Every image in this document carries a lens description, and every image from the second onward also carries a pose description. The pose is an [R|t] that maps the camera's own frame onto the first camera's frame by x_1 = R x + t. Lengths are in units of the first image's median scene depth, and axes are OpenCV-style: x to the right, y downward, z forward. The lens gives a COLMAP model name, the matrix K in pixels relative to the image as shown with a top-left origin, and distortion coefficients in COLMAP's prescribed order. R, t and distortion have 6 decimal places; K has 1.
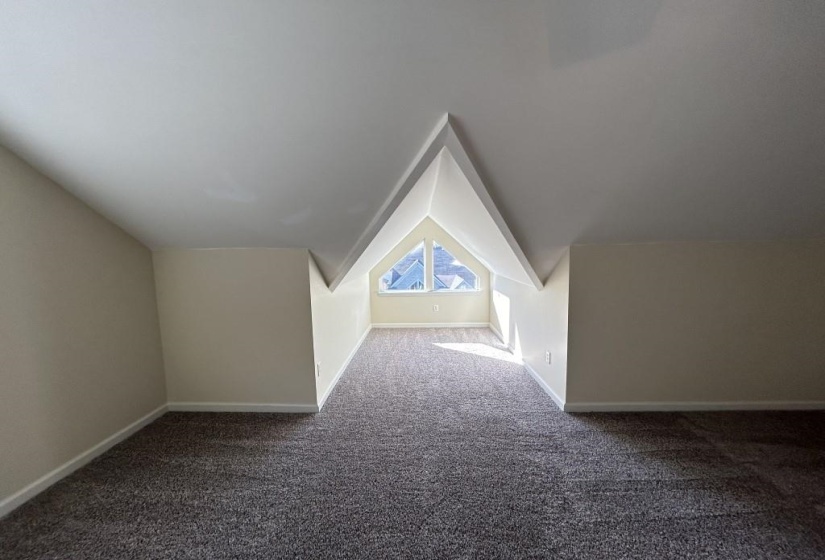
lens RADIAL K [[326.9, 0, 416.4], [0, 326.9, 281.3], [0, 0, 1]] dist [0.002724, 0.000134]
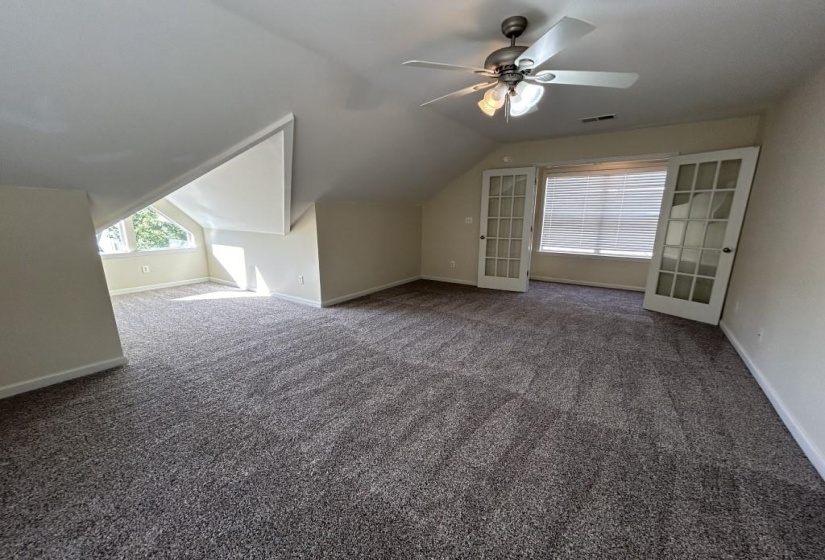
lens RADIAL K [[326.9, 0, 408.3], [0, 326.9, 280.4], [0, 0, 1]] dist [0.002724, 0.000134]
pose [[0.555948, -0.150246, 0.817525, -0.584132], [0.063807, 0.988340, 0.138247, 0.070715], [-0.828764, -0.024694, 0.559053, -0.236514]]
